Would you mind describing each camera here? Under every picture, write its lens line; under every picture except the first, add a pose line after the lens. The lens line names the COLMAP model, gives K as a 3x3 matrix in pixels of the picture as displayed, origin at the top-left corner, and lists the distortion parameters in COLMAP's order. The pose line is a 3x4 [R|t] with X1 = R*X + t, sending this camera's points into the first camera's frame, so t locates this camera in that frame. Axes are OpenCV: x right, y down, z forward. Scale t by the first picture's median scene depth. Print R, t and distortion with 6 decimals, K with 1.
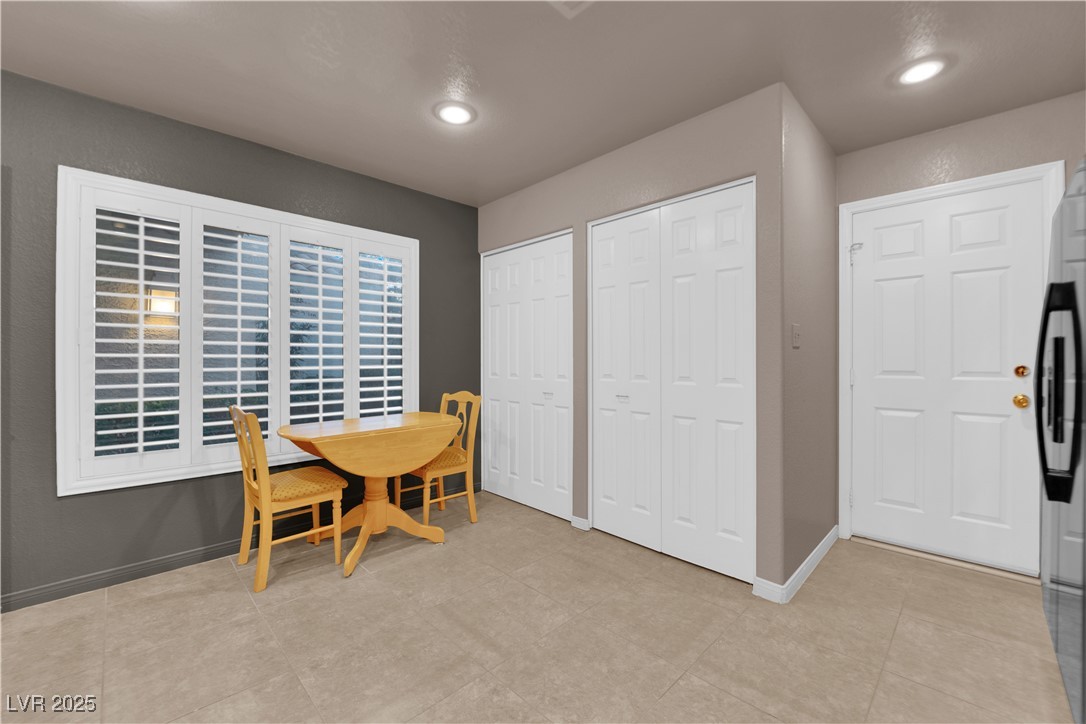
lens RADIAL K [[435.0, 0, 542.3], [0, 435.0, 359.7], [0, 0, 1]] dist [-0.002219, -0.007706]
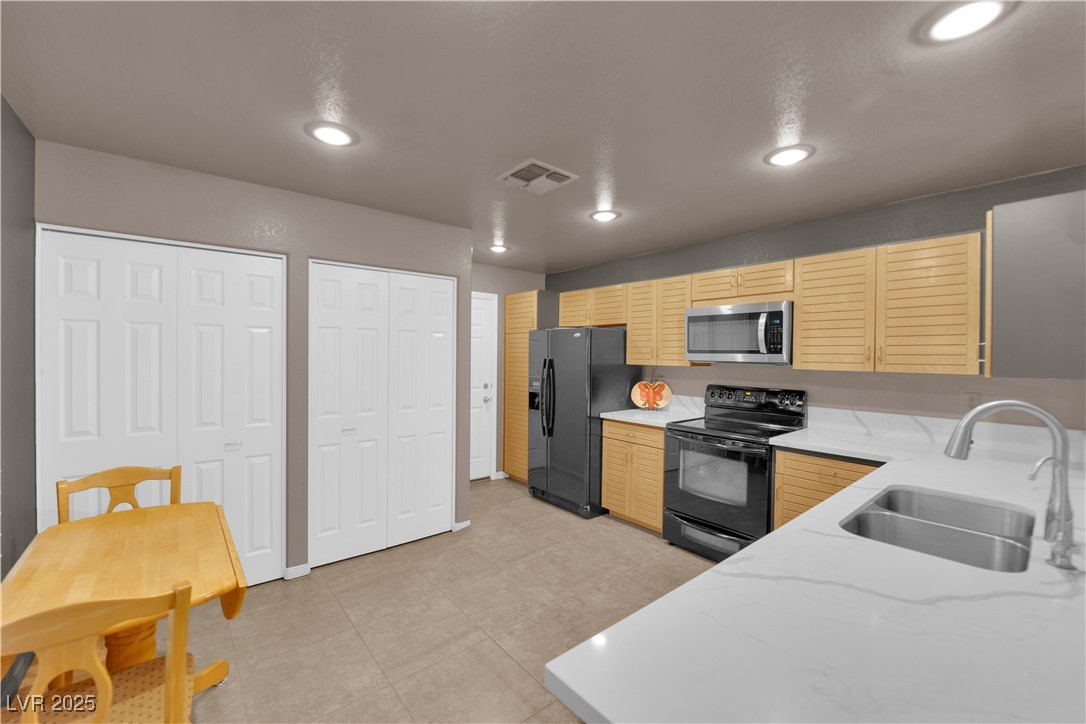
lens RADIAL K [[435.0, 0, 542.3], [0, 435.0, 359.7], [0, 0, 1]] dist [-0.002219, -0.007706]
pose [[0.084486, -0.009764, 0.996377, -1.031461], [-0.007847, 0.999914, 0.010464, -0.128543], [-0.996394, -0.008702, 0.084402, 0.502390]]
